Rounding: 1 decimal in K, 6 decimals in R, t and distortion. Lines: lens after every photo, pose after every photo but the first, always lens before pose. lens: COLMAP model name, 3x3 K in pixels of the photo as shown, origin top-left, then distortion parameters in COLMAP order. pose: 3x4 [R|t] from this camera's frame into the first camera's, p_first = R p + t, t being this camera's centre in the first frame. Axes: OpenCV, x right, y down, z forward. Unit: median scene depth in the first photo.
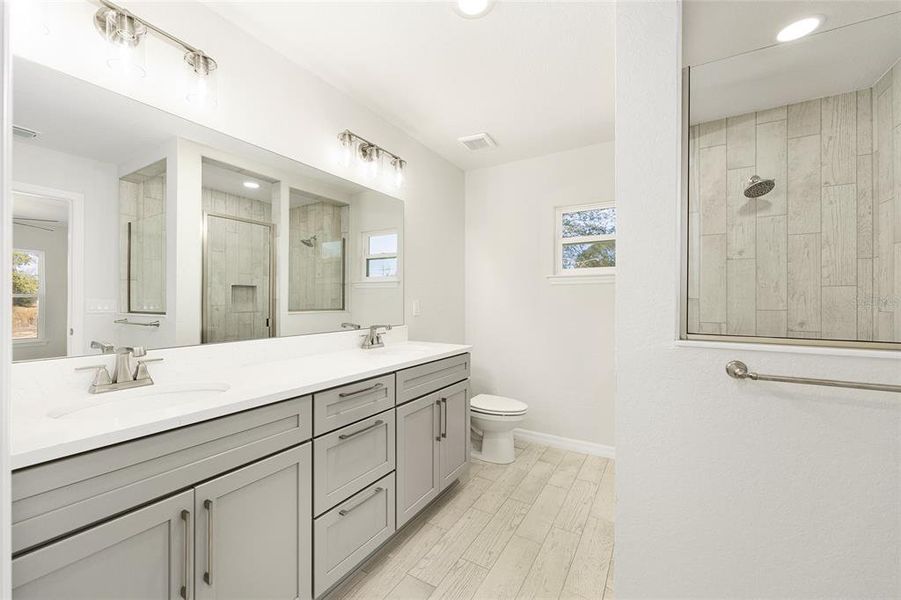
lens RADIAL K [[361.0, 0, 448.8], [0, 361.0, 300.7], [0, 0, 1]] dist [-0.000573, 0.000428]
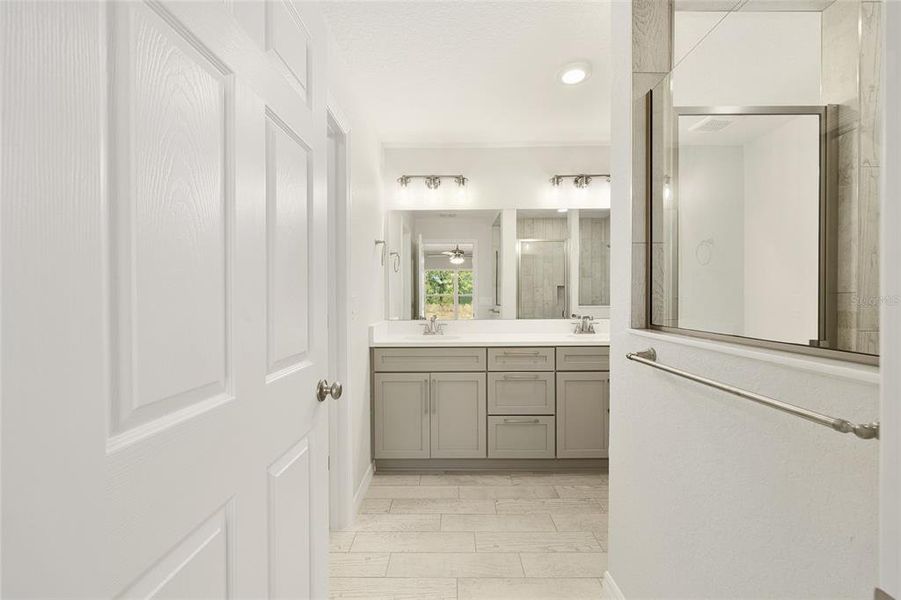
lens RADIAL K [[361.0, 0, 448.8], [0, 361.0, 300.7], [0, 0, 1]] dist [-0.000573, 0.000428]
pose [[0.505347, 0.003024, -0.862911, 0.908749], [0.003649, 0.999977, 0.005641, 0.005526], [0.862908, -0.005999, 0.505325, -0.085473]]
